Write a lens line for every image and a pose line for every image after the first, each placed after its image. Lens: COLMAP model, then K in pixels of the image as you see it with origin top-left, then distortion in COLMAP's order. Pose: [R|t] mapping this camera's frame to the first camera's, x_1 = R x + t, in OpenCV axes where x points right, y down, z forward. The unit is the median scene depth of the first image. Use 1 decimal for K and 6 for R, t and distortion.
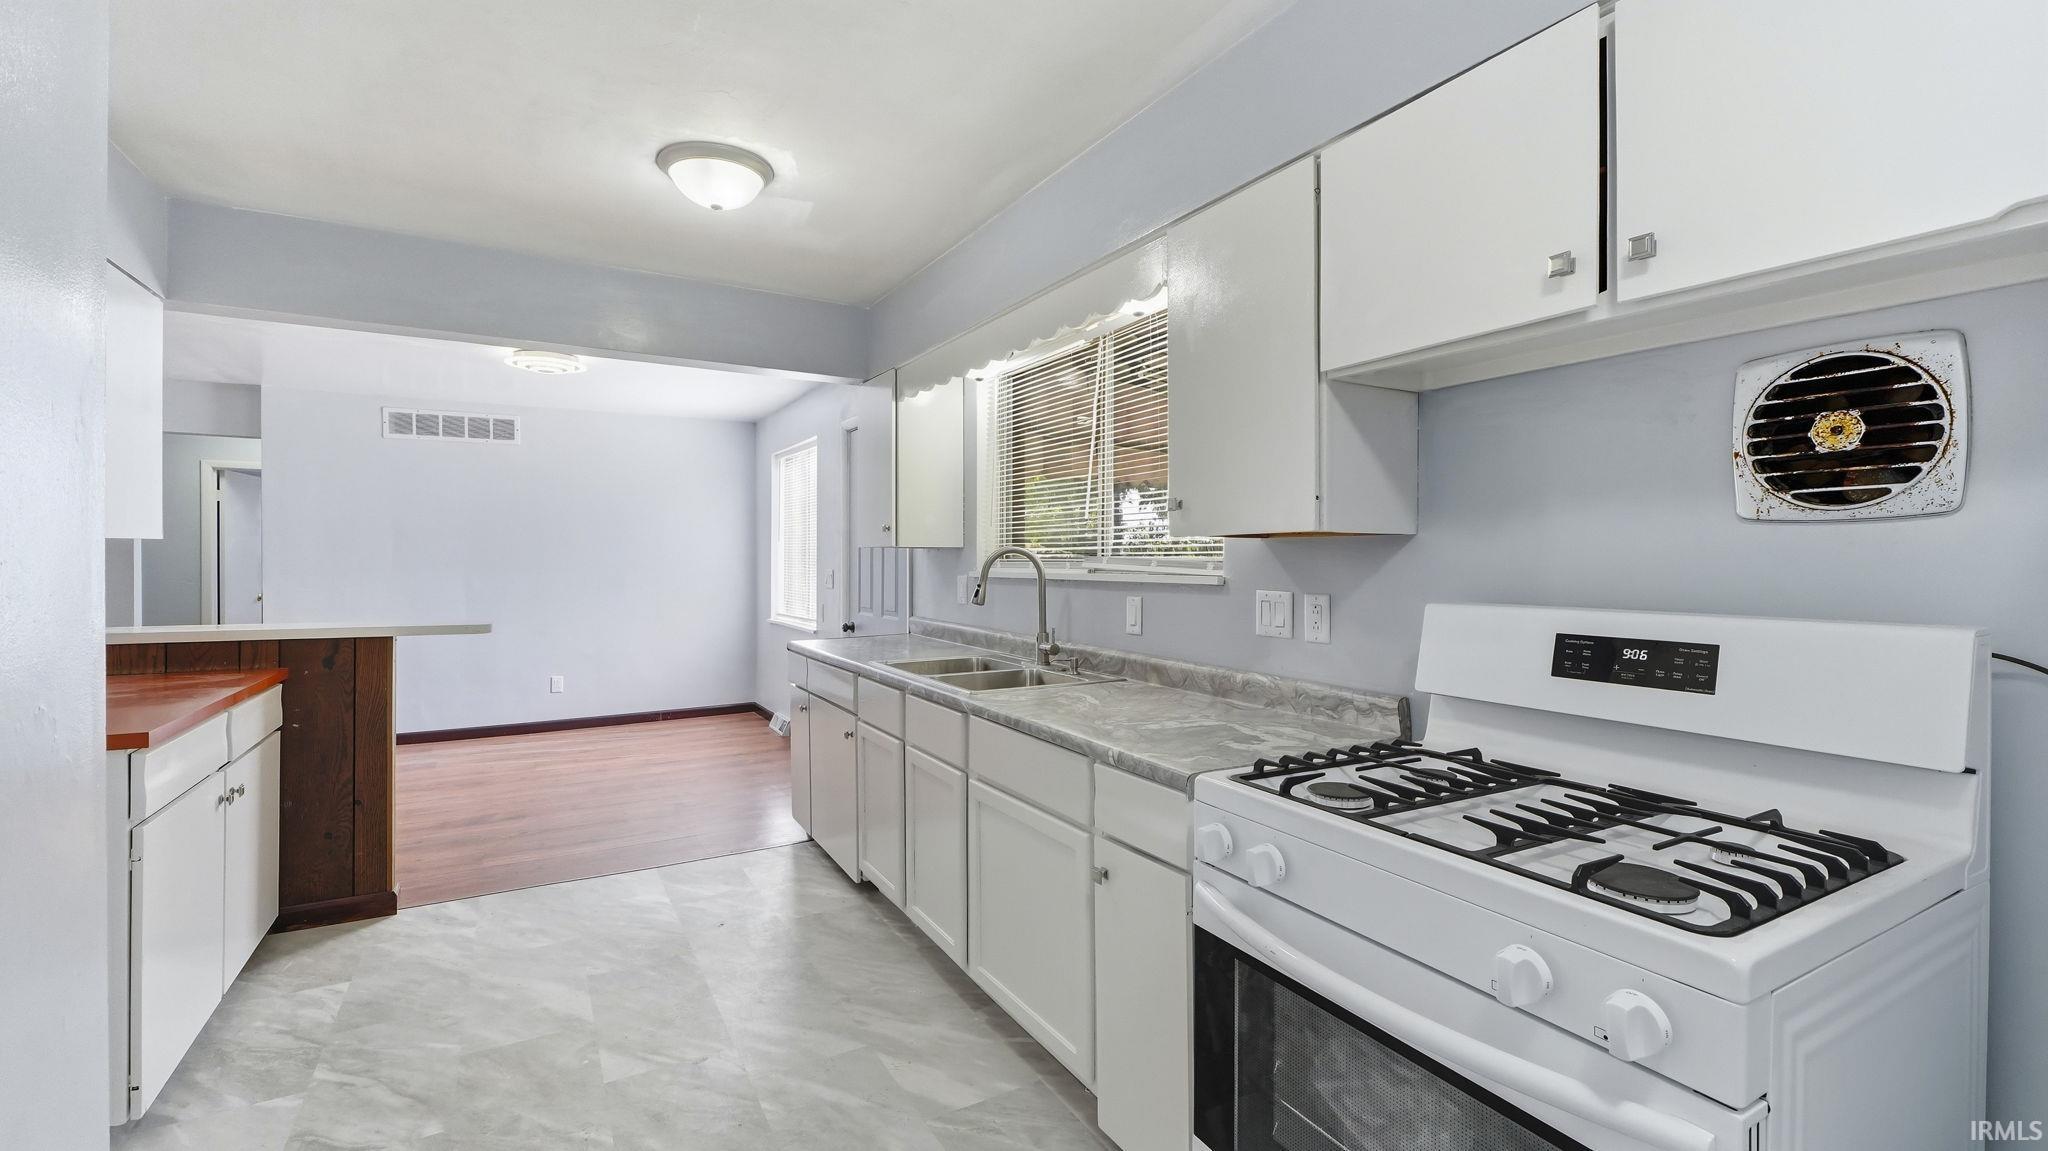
lens RADIAL K [[856.6, 0, 1023.4], [0, 856.6, 565.9], [0, 0, 1]] dist [-0.002303, -0.001871]
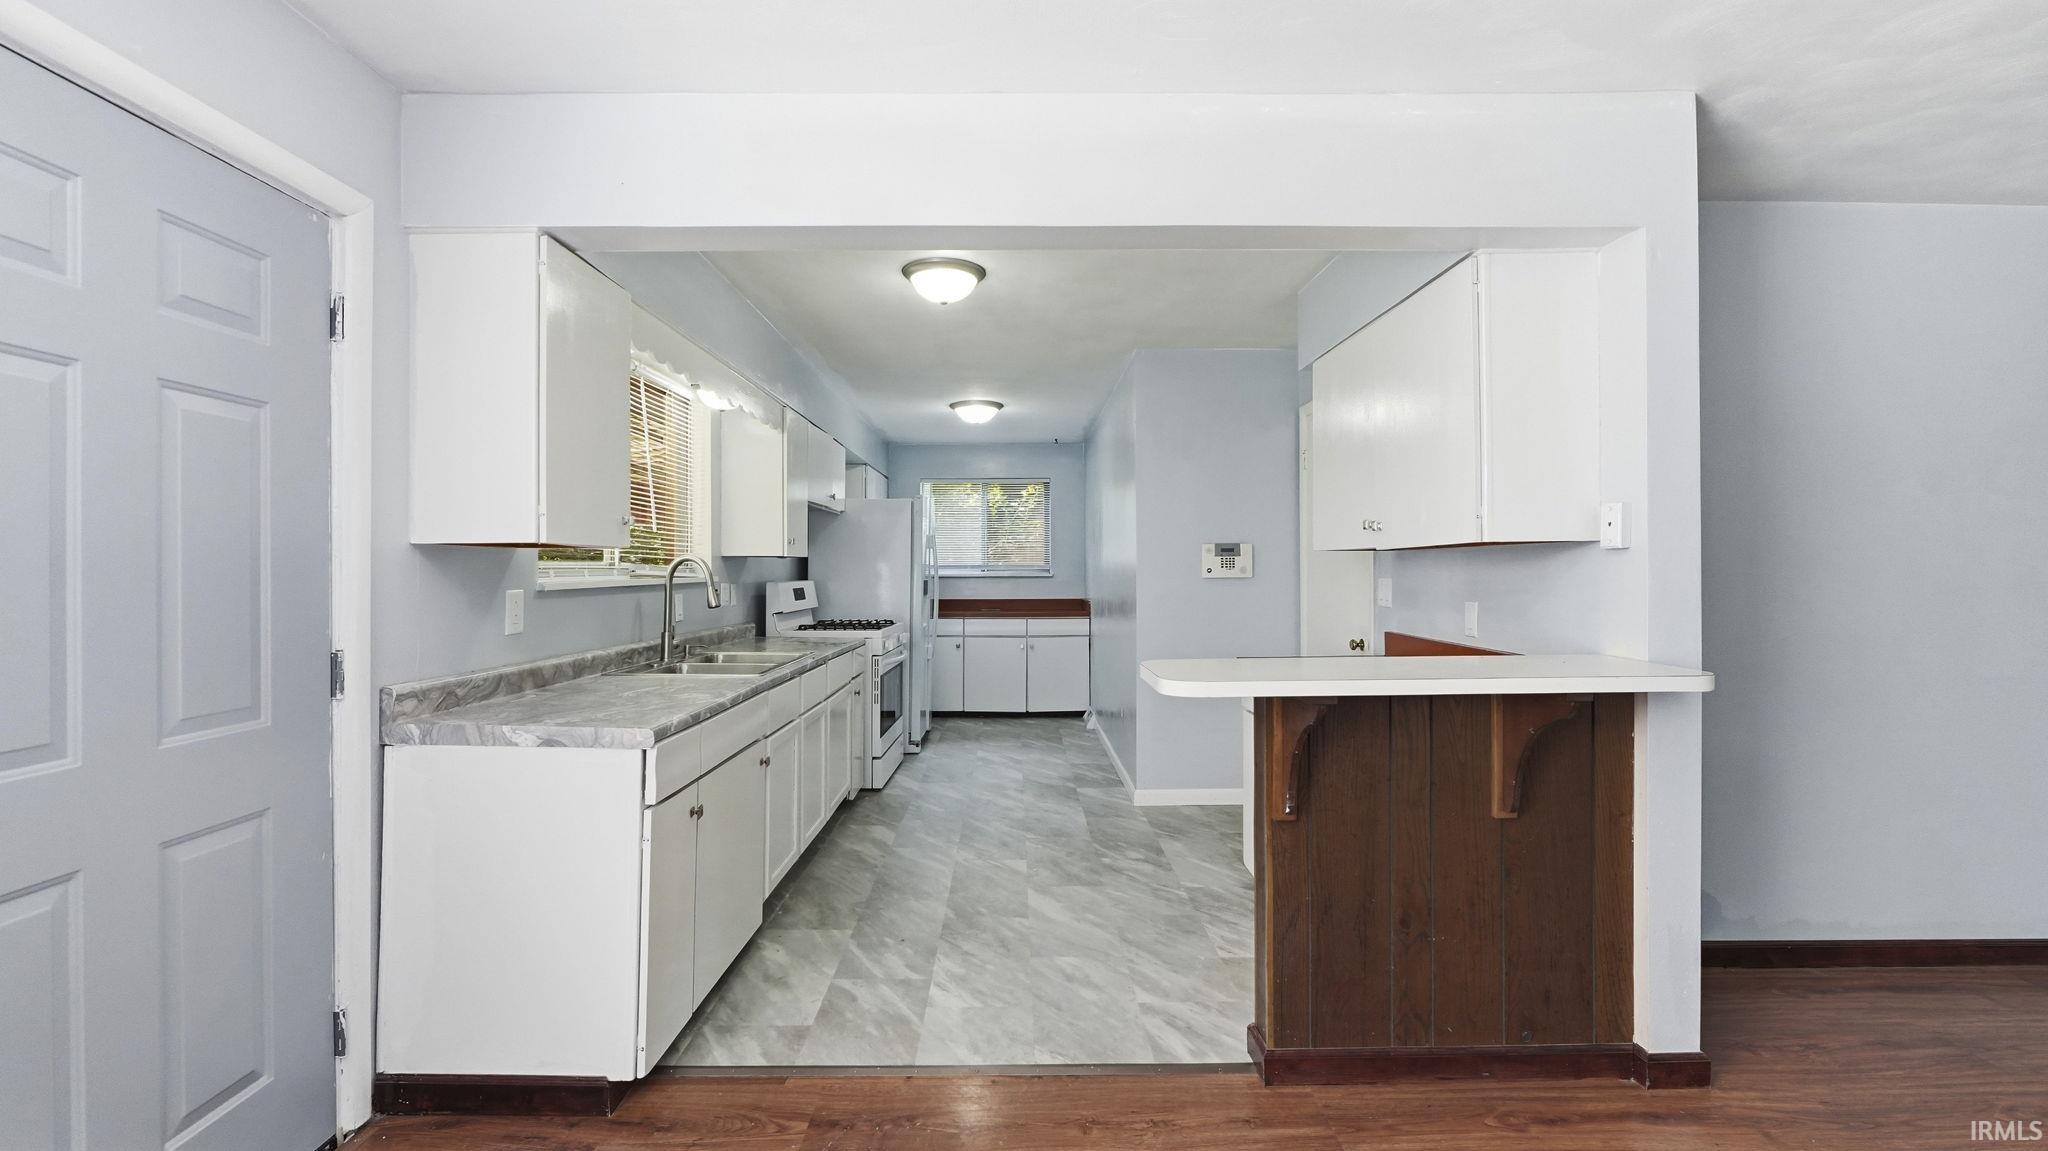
lens RADIAL K [[856.6, 0, 1026.8], [0, 856.6, 567.2], [0, 0, 1]] dist [-0.002303, -0.001871]
pose [[-0.869322, -0.000398, 0.494247, -0.471451], [0.003012, 0.999977, 0.006103, -0.006184], [-0.494238, 0.006794, -0.869300, 0.872063]]
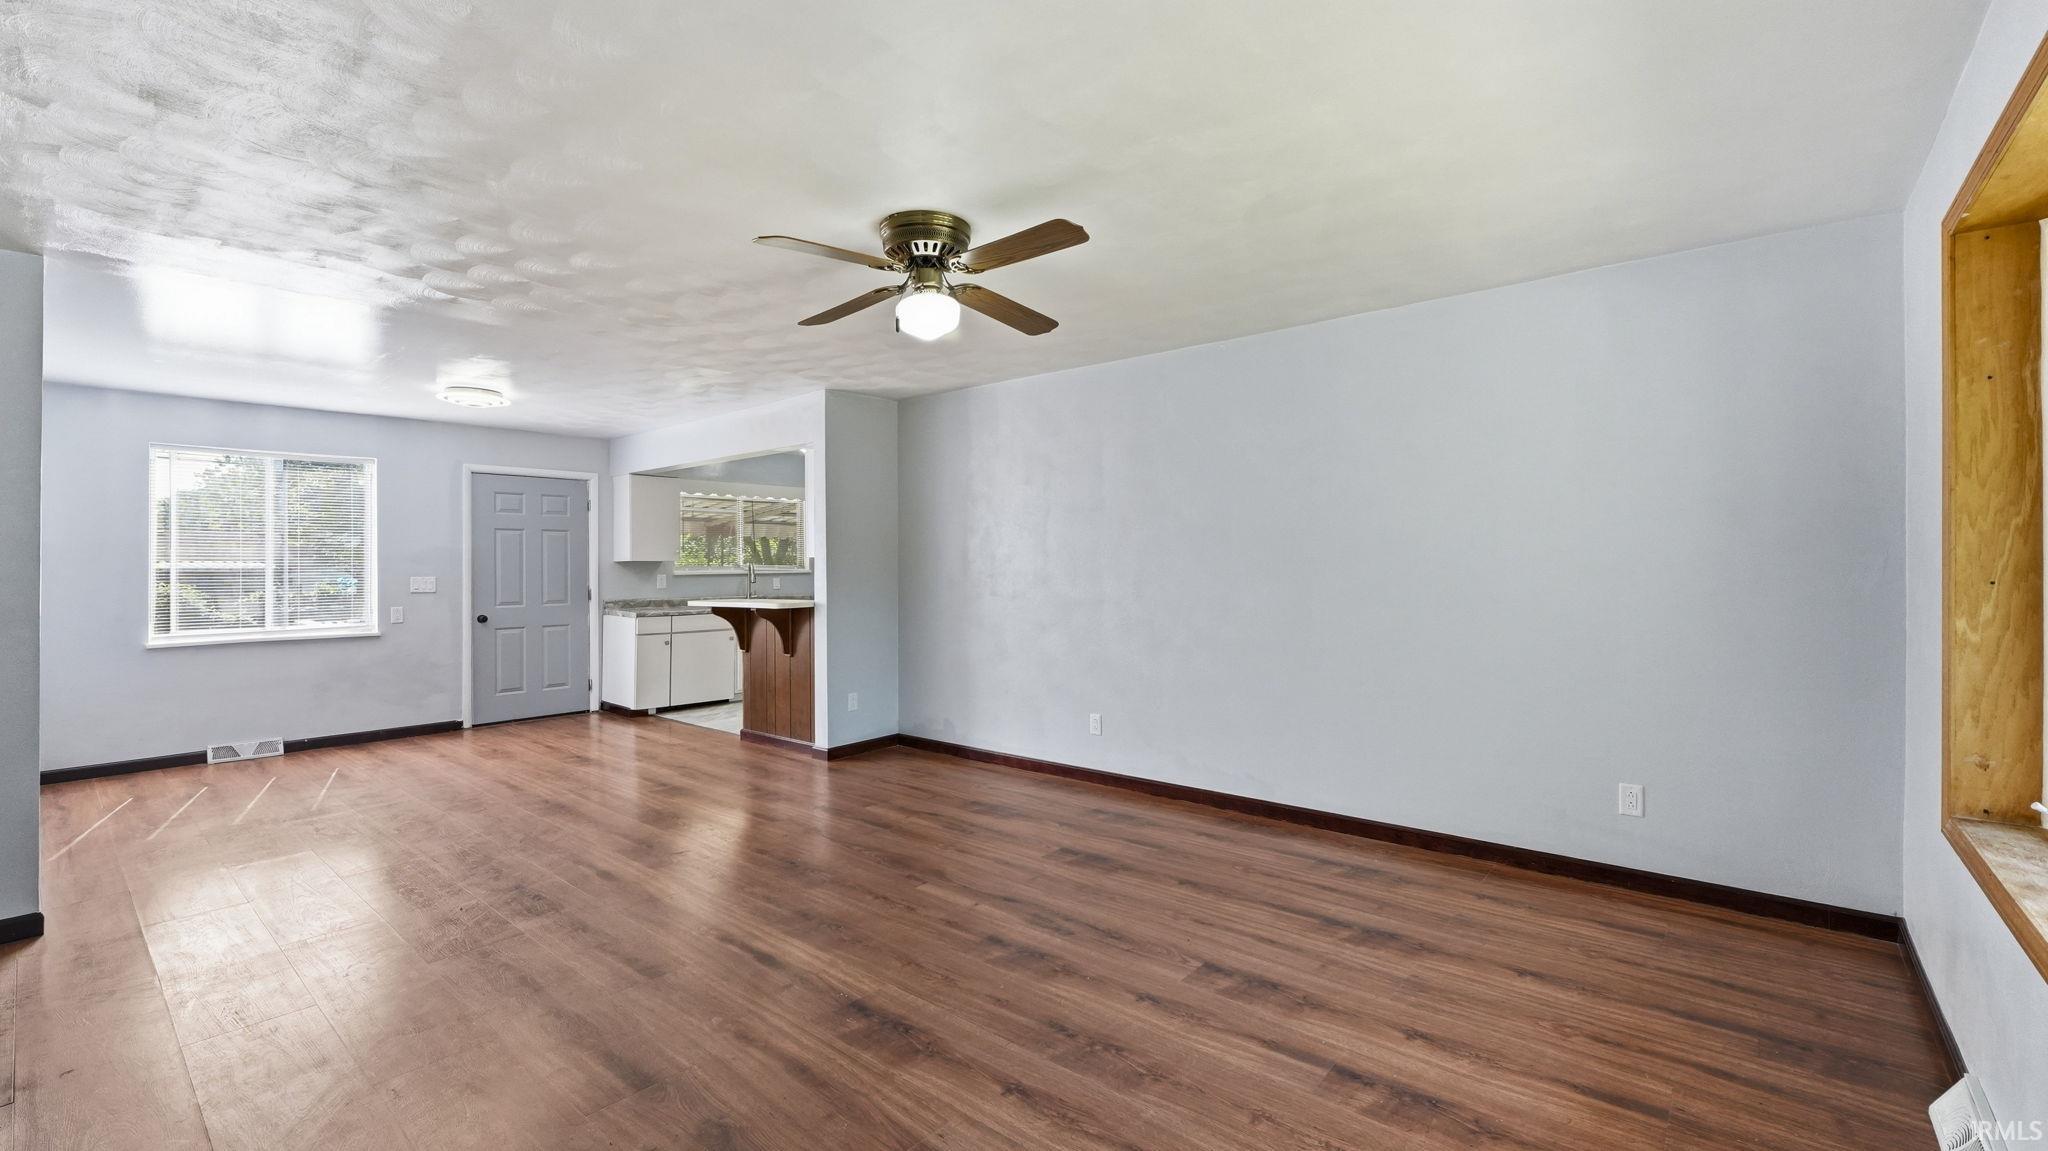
lens RADIAL K [[856.6, 0, 1018.8], [0, 856.6, 561.4], [0, 0, 1]] dist [-0.002303, -0.001871]
pose [[-0.319367, 0.006063, 0.947612, -1.485970], [0.014137, 0.999899, -0.001633, -0.004060], [-0.947526, 0.012875, -0.319420, 0.530245]]
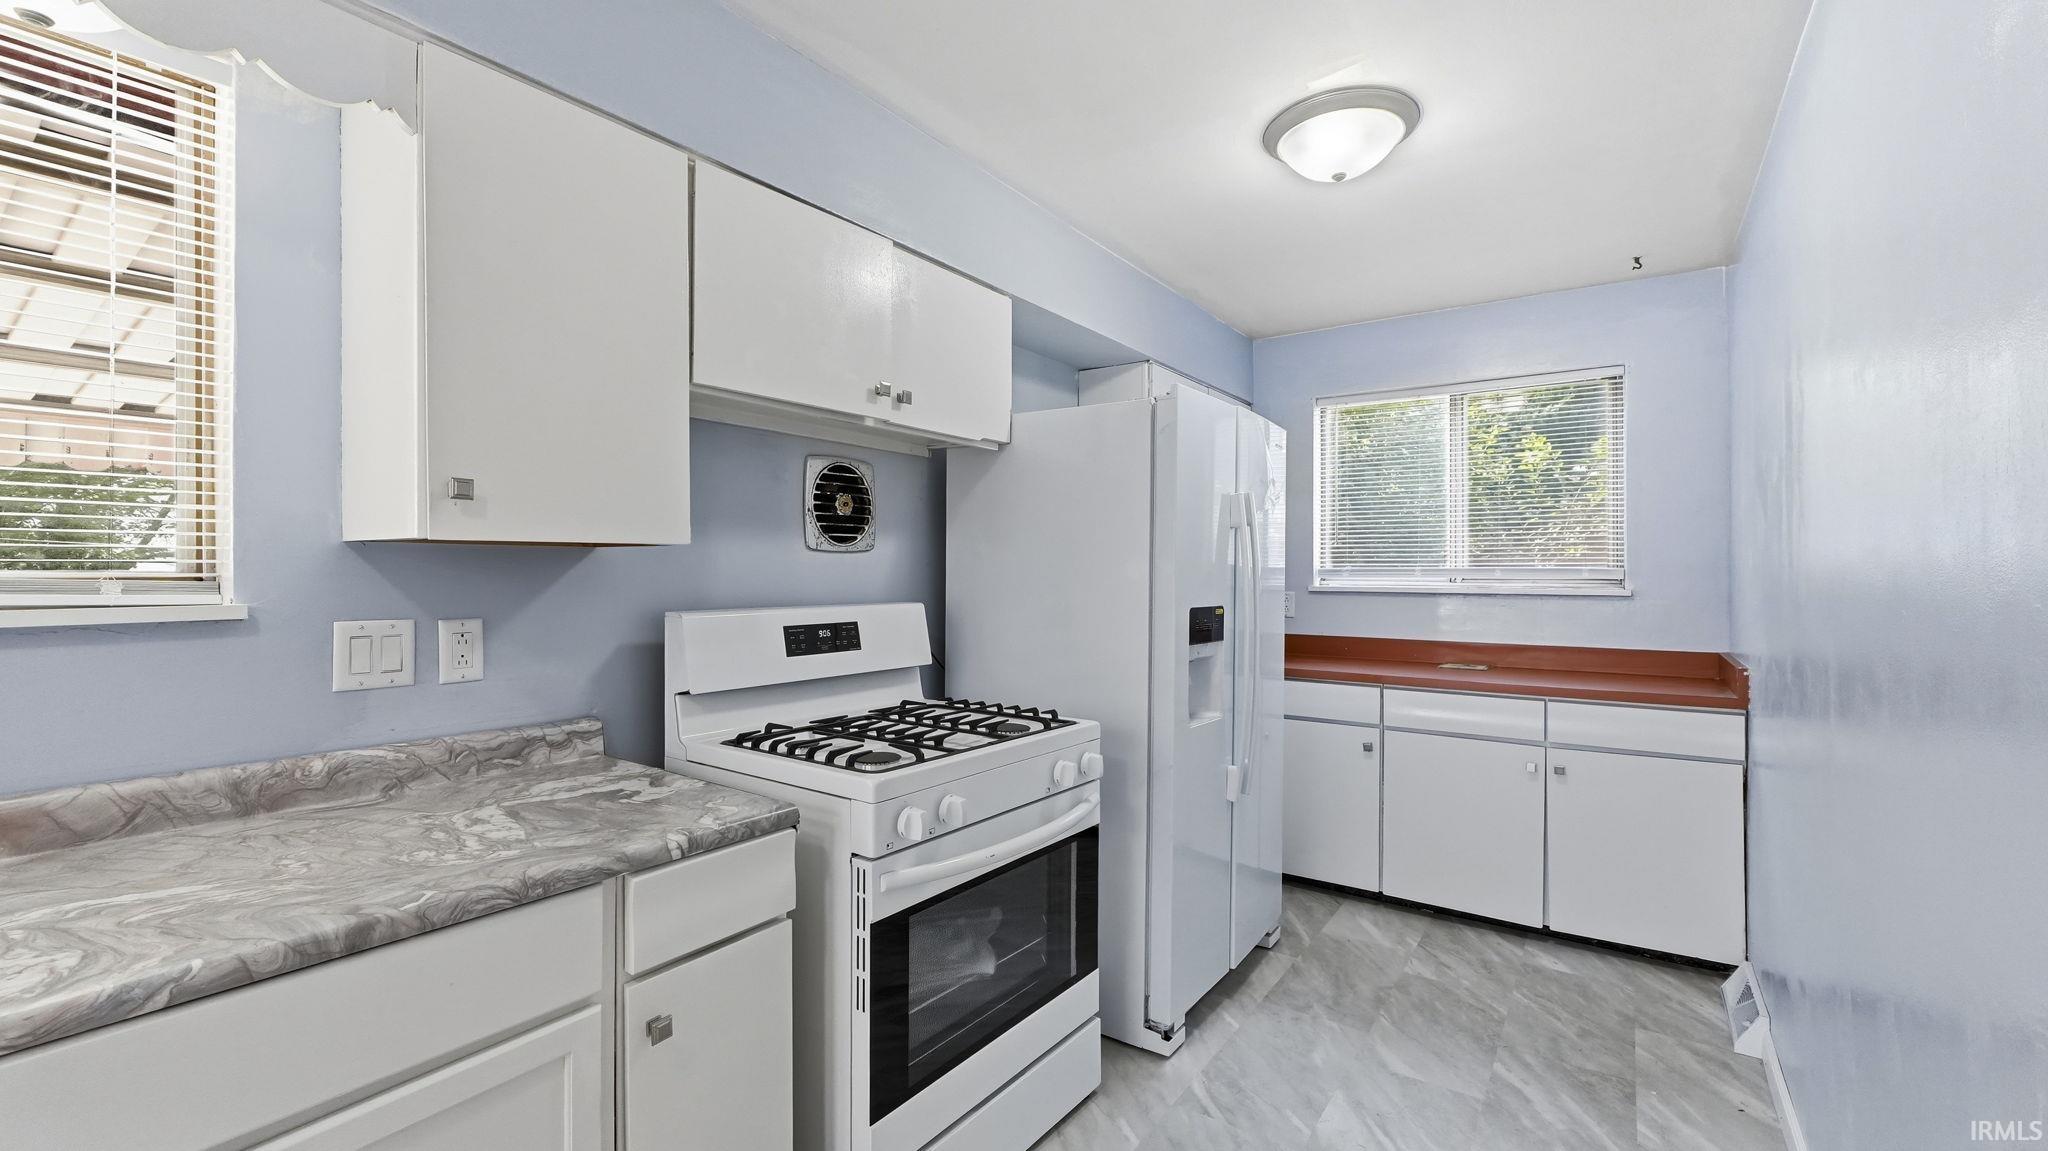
lens RADIAL K [[856.6, 0, 1017.3], [0, 856.6, 572.6], [0, 0, 1]] dist [-0.002303, -0.001871]
pose [[-0.412348, -0.002384, 0.911023, -0.196893], [0.004654, 0.999978, 0.004724, -0.003087], [-0.911014, 0.006188, -0.412328, 0.300961]]
